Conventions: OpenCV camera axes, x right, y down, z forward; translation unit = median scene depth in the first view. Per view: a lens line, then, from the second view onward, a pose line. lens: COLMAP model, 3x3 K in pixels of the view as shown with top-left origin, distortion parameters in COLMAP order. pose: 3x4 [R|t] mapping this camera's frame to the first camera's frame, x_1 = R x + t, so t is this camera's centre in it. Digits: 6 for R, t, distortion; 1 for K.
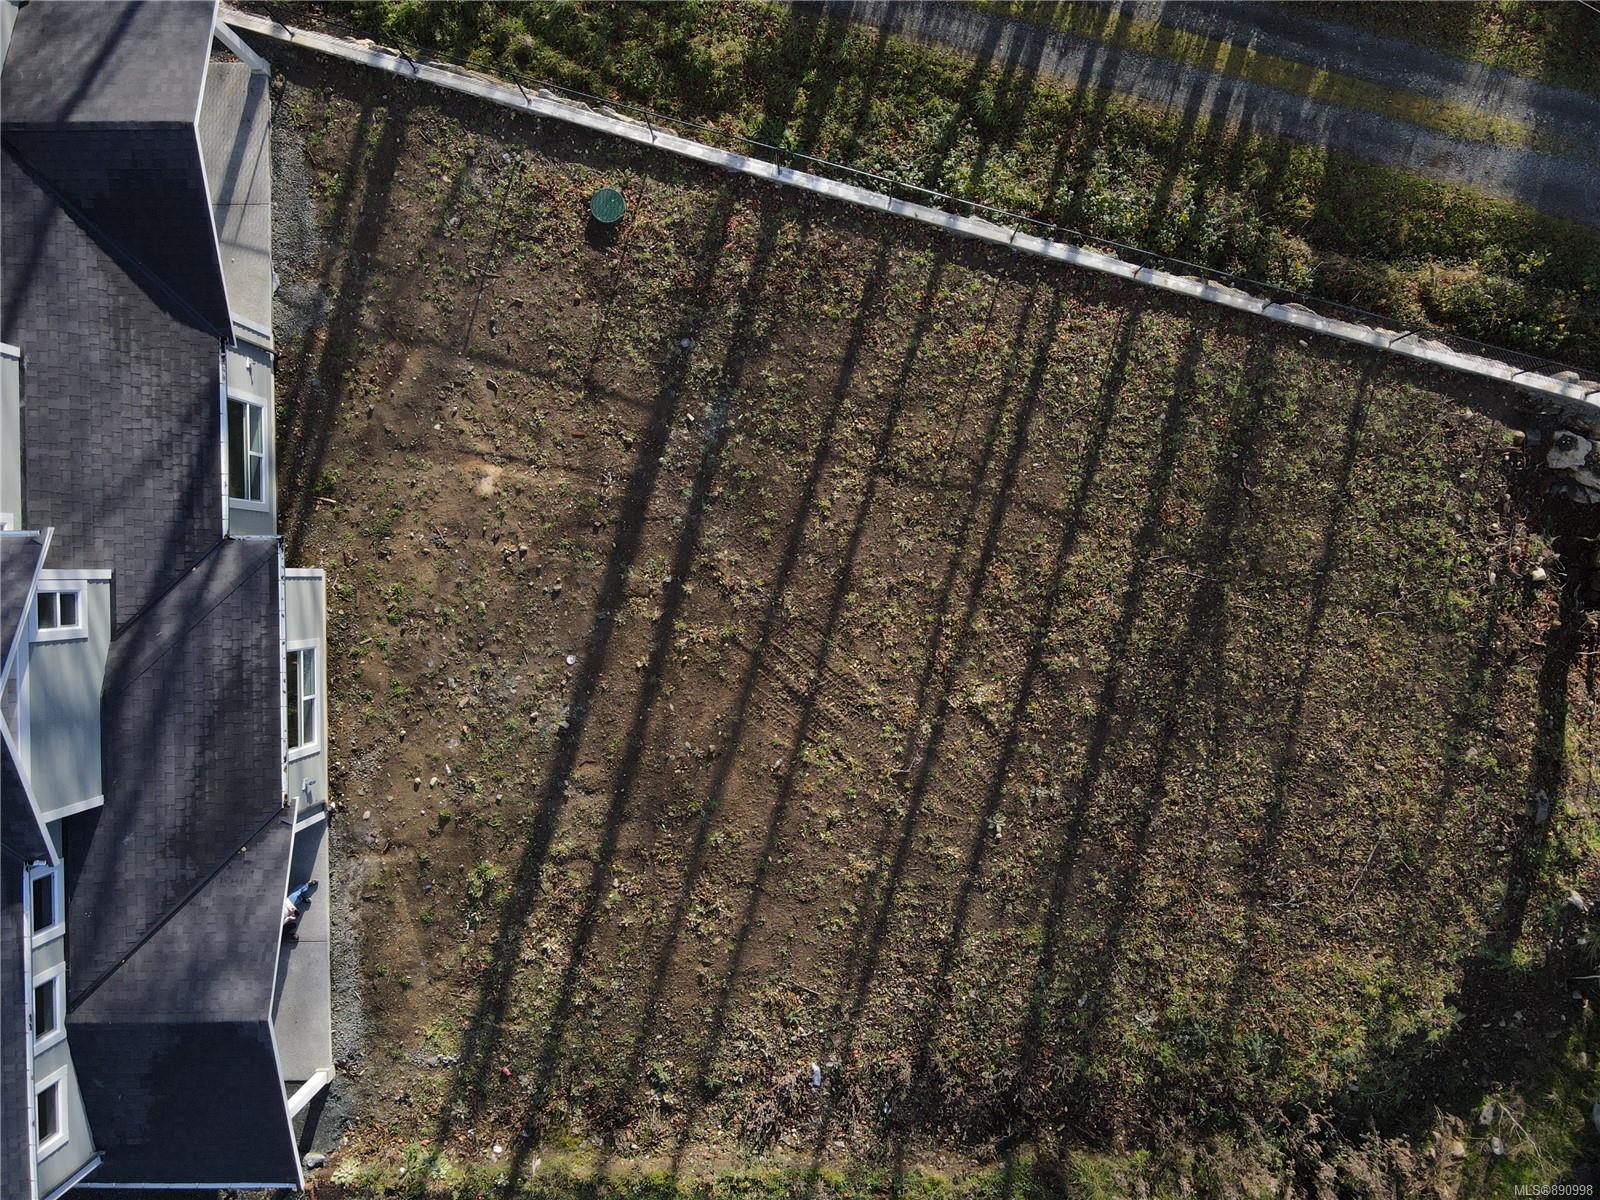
lens RADIAL K [[1182.2, 0, 800.4], [0, 1182.2, 590.5], [0, 0, 1]] dist [0.007144, 0.010325]
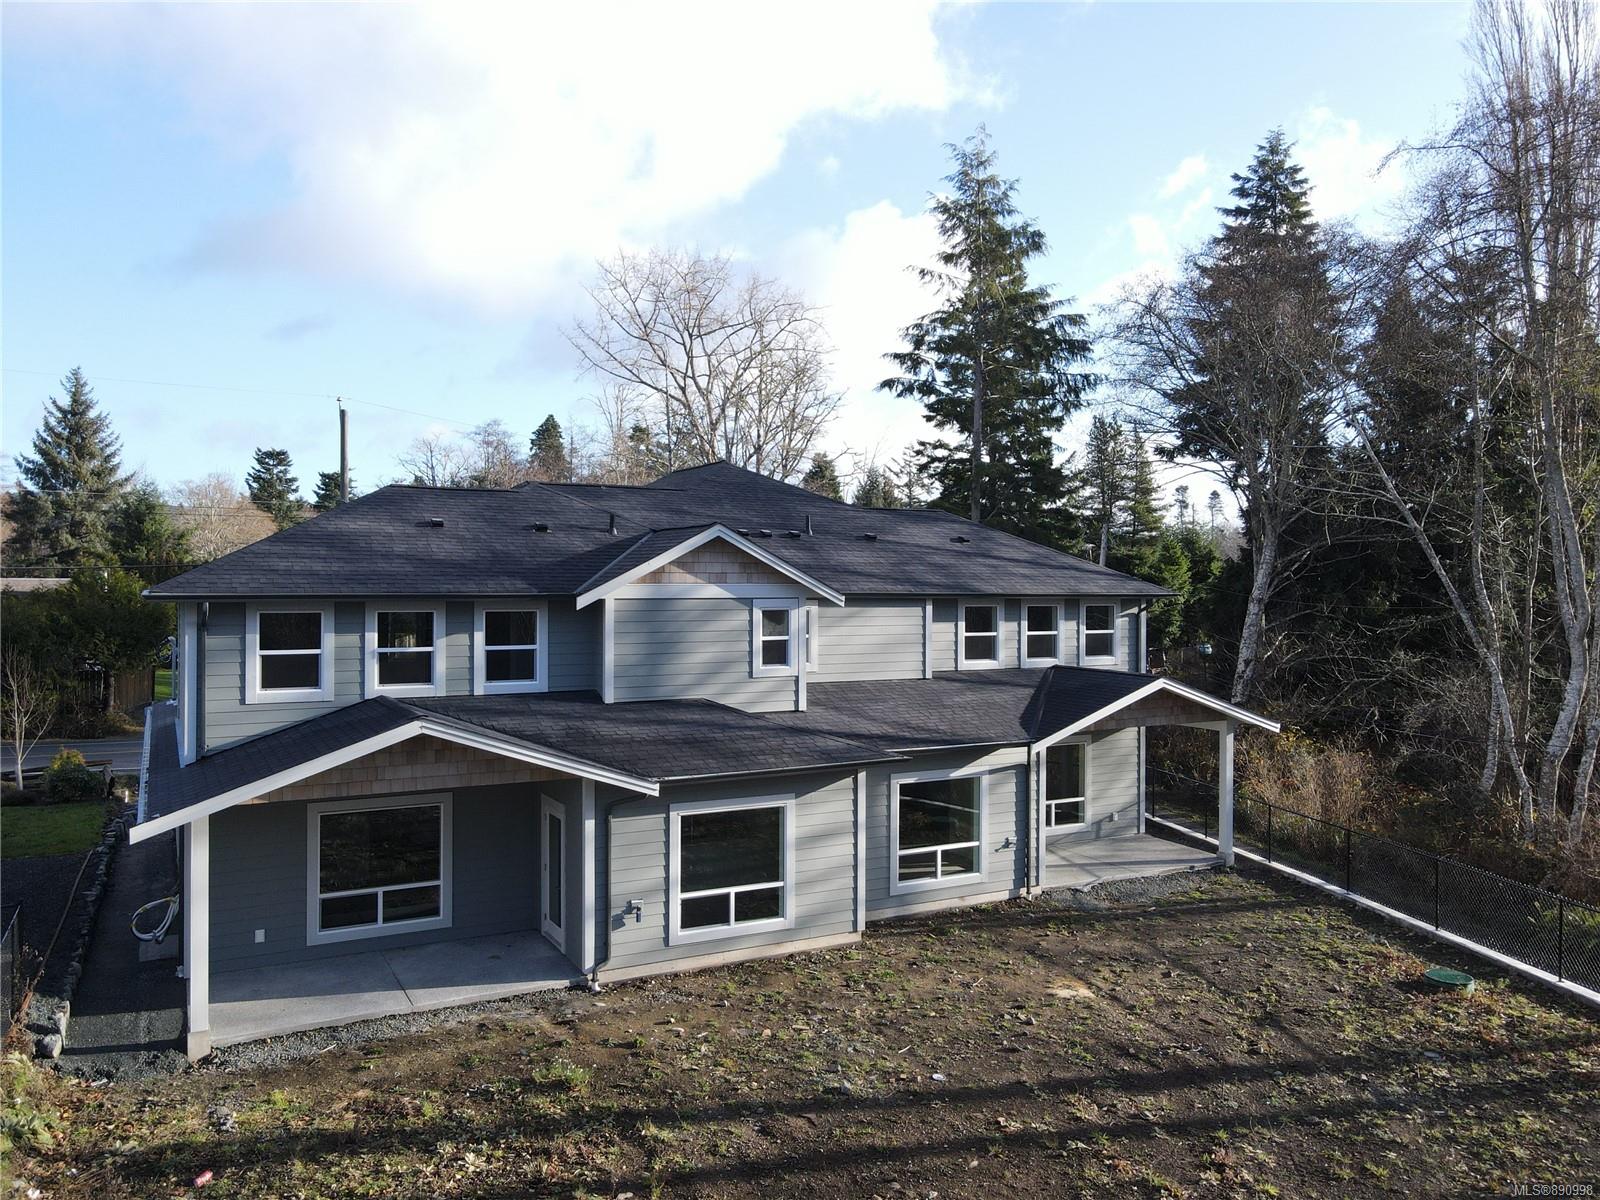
lens RADIAL K [[1182.2, 0, 800.4], [0, 1182.2, 590.5], [0, 0, 1]] dist [0.007144, 0.010325]
pose [[0.468980, 0.020320, -0.882975, 0.322999], [-0.882969, -0.012505, -0.469264, 0.423575], [-0.020577, 0.999715, 0.012077, 0.735740]]
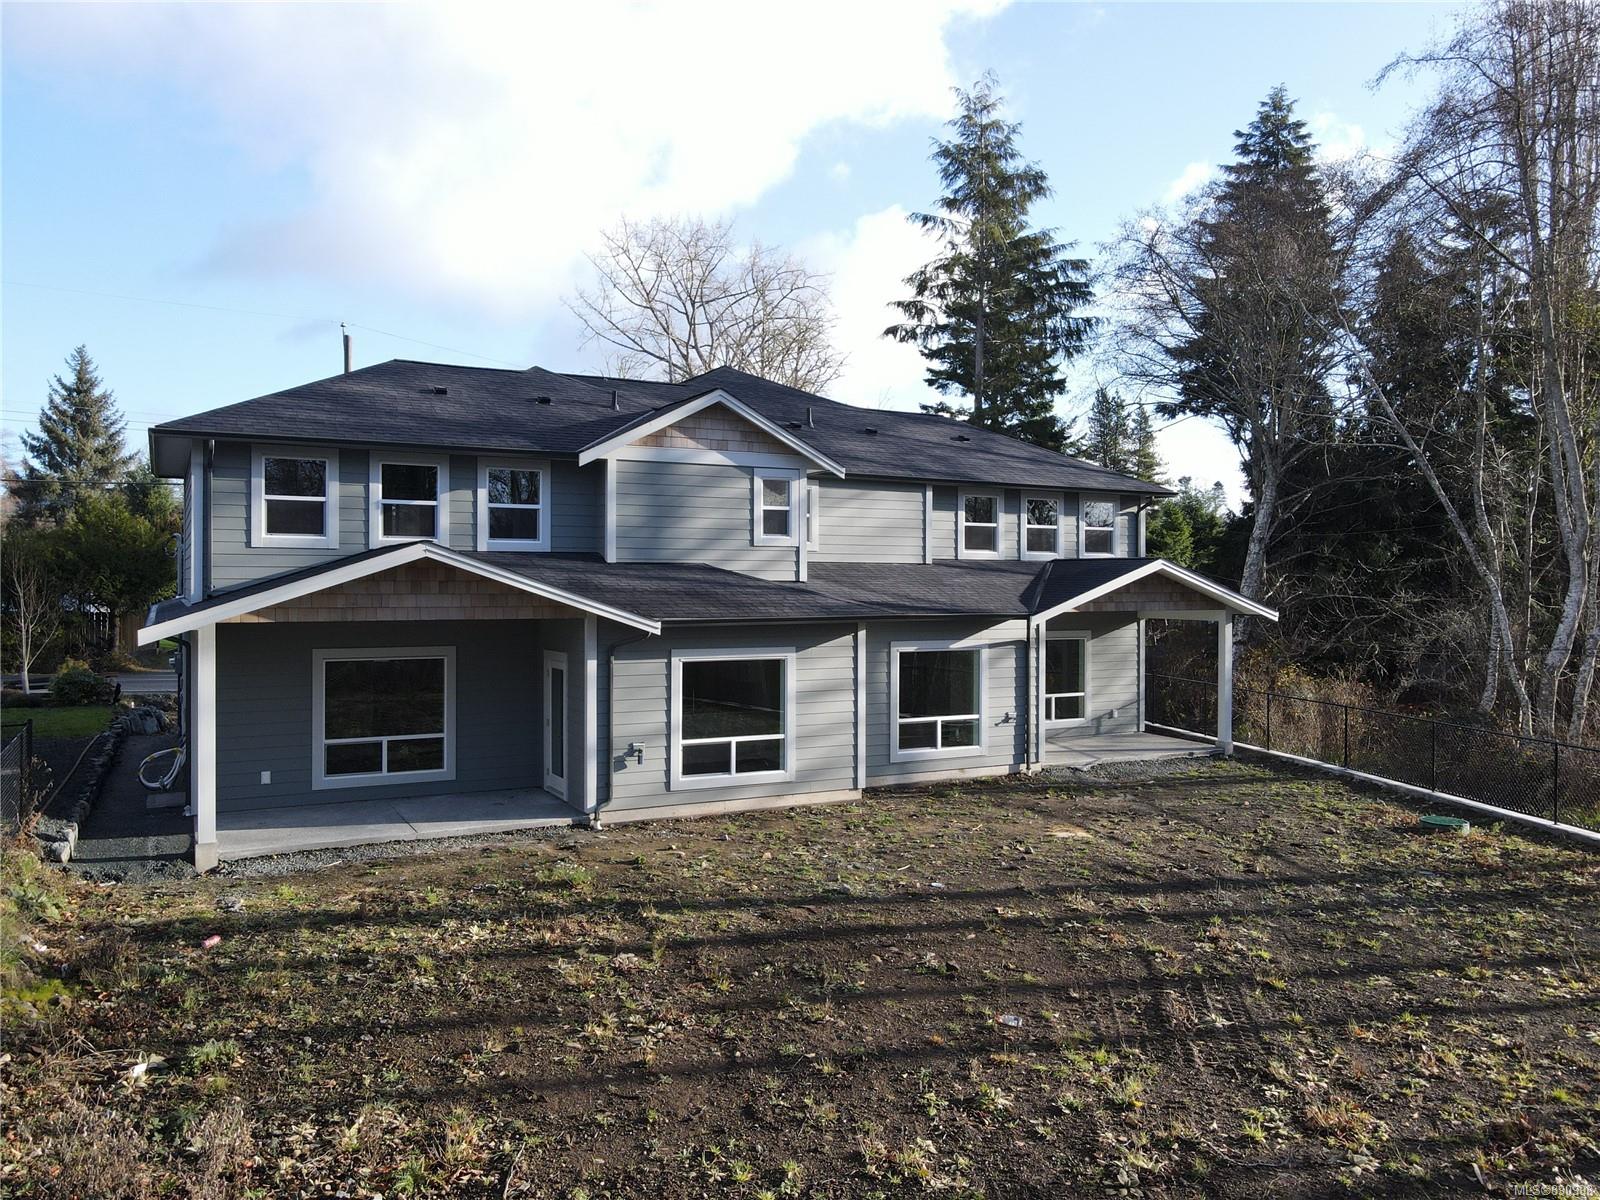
lens RADIAL K [[1182.2, 0, 800.4], [0, 1182.2, 590.5], [0, 0, 1]] dist [0.007144, 0.010325]
pose [[0.466739, 0.019416, -0.884182, 0.331442], [-0.884169, -0.012378, -0.467003, 0.423752], [-0.020012, 0.999735, 0.011389, 0.836867]]
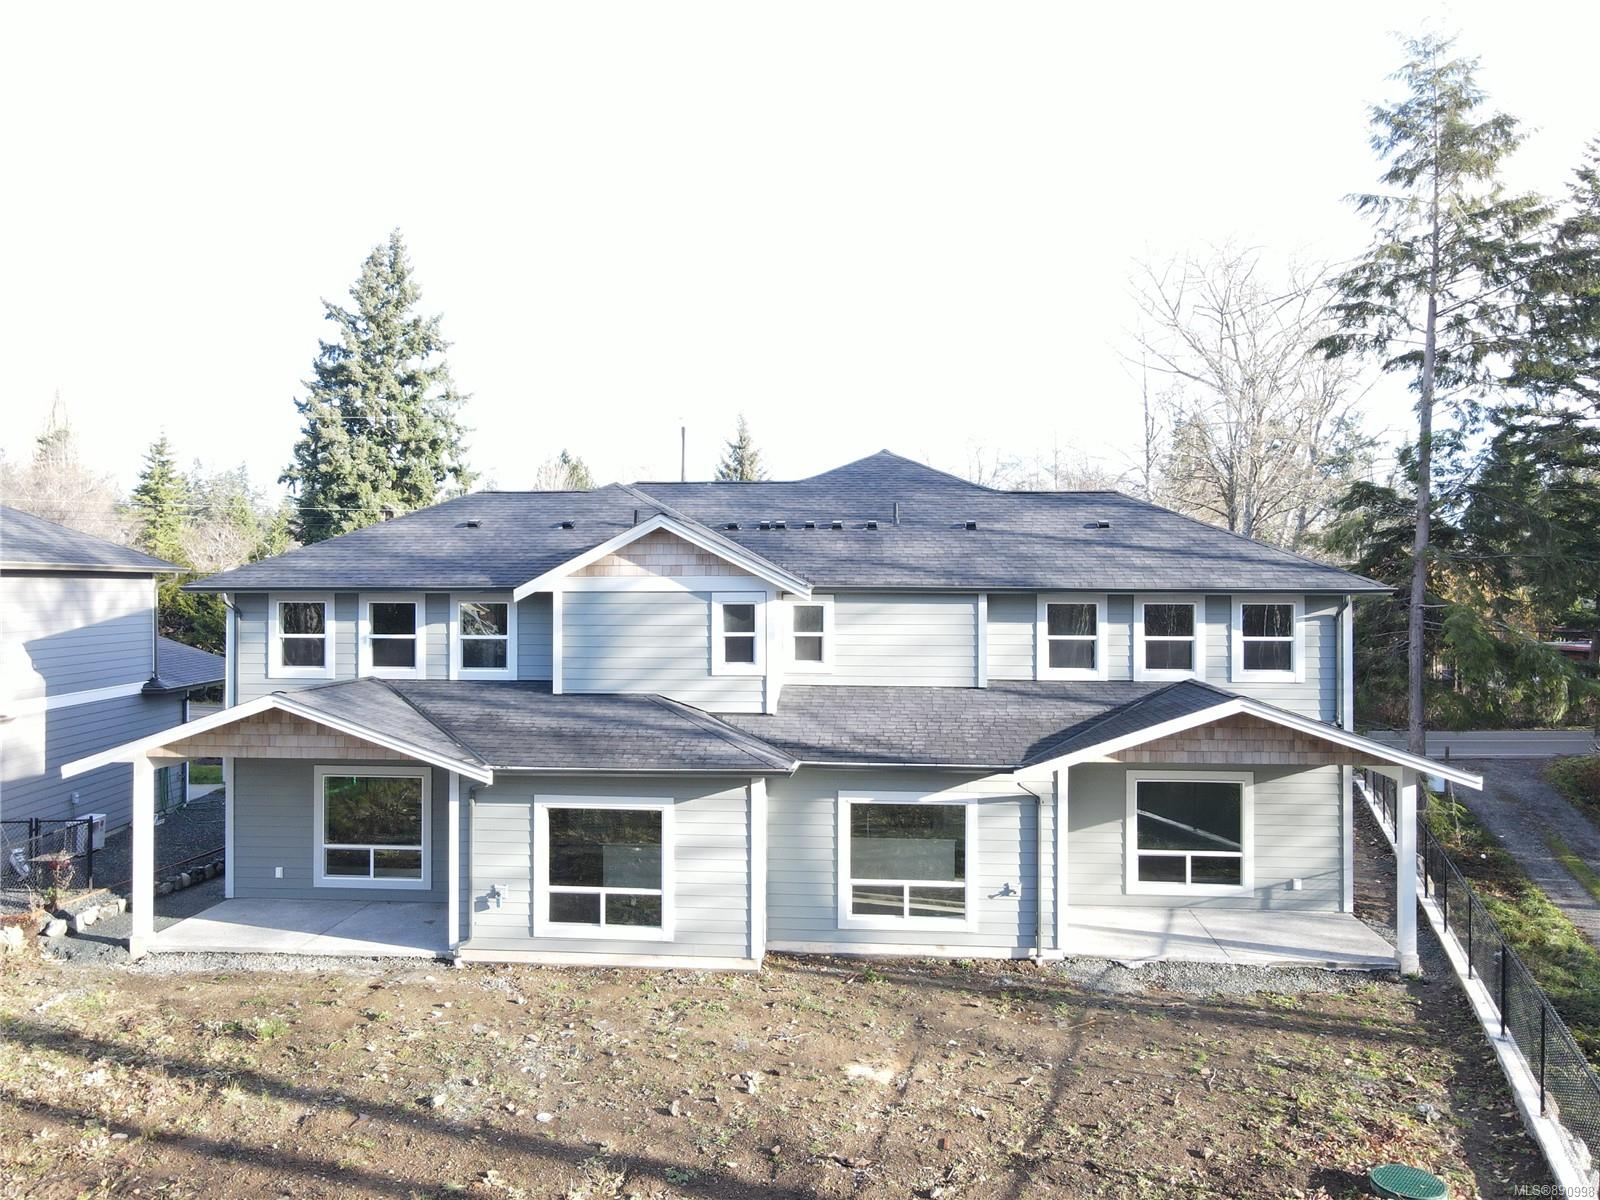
lens RADIAL K [[1182.2, 0, 800.4], [0, 1182.2, 590.5], [0, 0, 1]] dist [0.007144, 0.010325]
pose [[-0.101479, 0.014767, -0.994728, 0.354395], [-0.994768, -0.013377, 0.101284, -0.117554], [-0.011811, 0.999801, 0.016047, 0.738001]]
